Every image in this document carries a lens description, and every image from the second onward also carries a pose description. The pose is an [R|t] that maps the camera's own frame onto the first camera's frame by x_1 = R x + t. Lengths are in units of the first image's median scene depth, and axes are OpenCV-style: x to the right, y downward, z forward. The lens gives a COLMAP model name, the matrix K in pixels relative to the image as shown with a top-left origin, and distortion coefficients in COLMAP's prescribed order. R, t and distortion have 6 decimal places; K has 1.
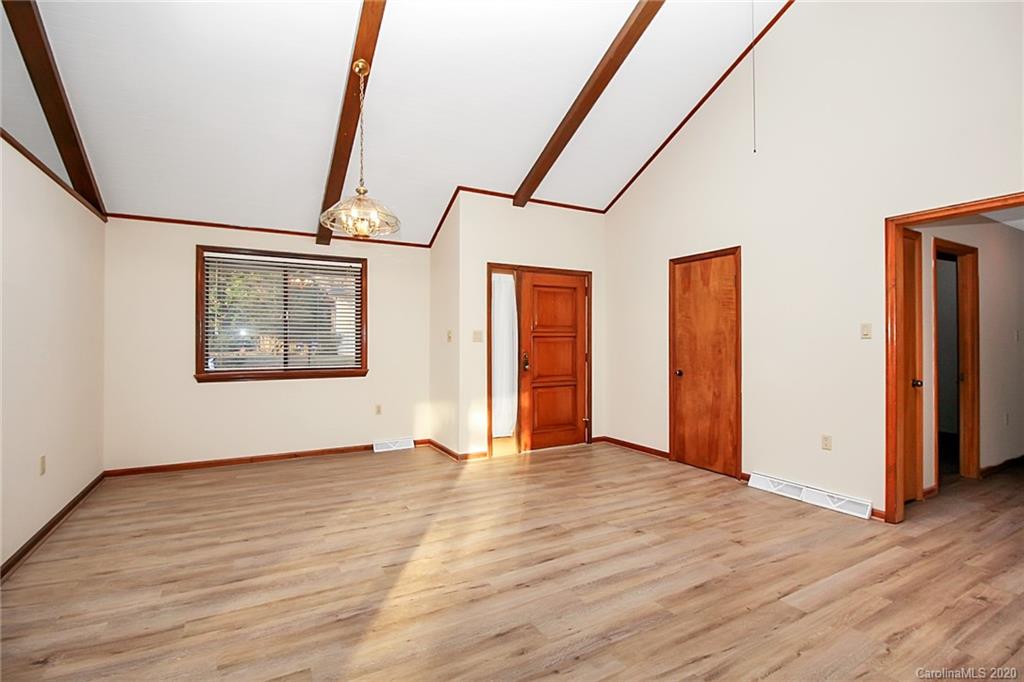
lens RADIAL K [[479.7, 0, 512.0], [0, 479.7, 339.0], [0, 0, 1]] dist [-0.000221, -0.011872]
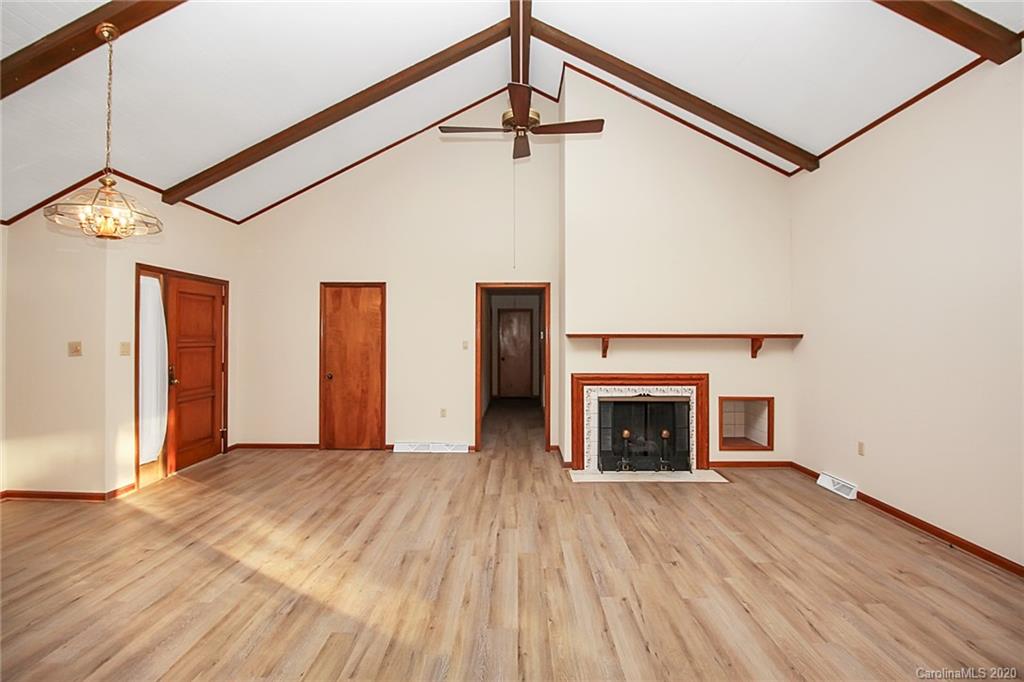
lens RADIAL K [[481.5, 0, 511.3], [0, 481.5, 334.6], [0, 0, 1]] dist [0.002490, -0.013106]
pose [[0.494876, 0.008419, 0.868923, -0.496346], [-0.007474, 0.999957, -0.005432, -0.033164], [-0.868931, -0.003806, 0.494918, -0.010485]]
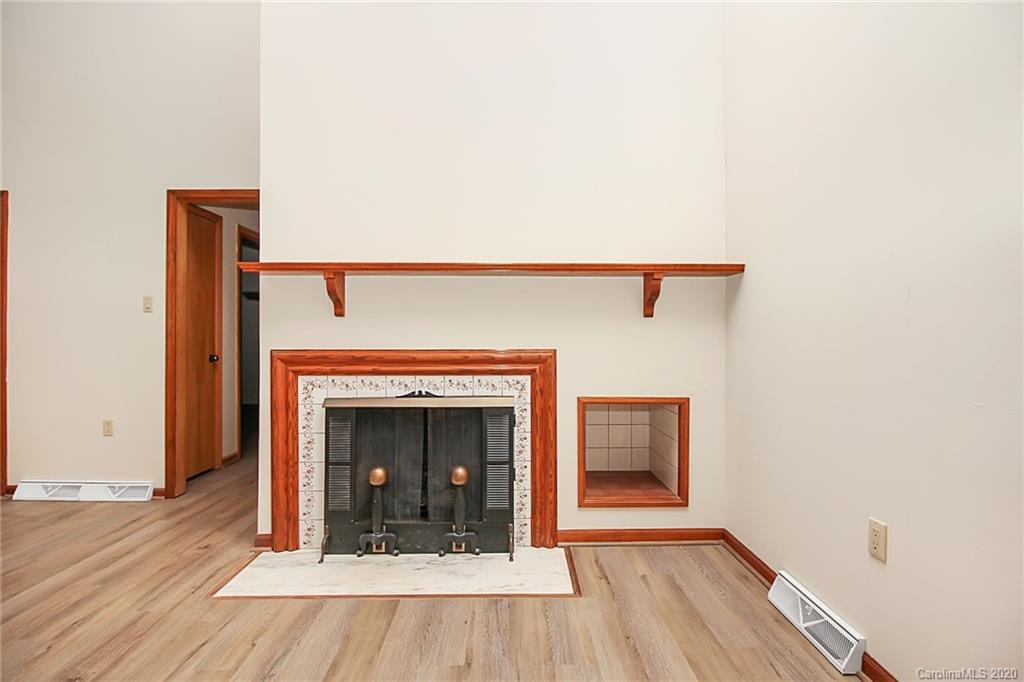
lens RADIAL K [[481.5, 0, 511.3], [0, 481.5, 334.6], [0, 0, 1]] dist [0.002490, -0.013106]
pose [[0.473154, 0.003745, 0.880972, 0.169099], [-0.006066, 0.999981, -0.000993, 0.028551], [-0.880959, -0.004874, 0.473168, -0.066356]]
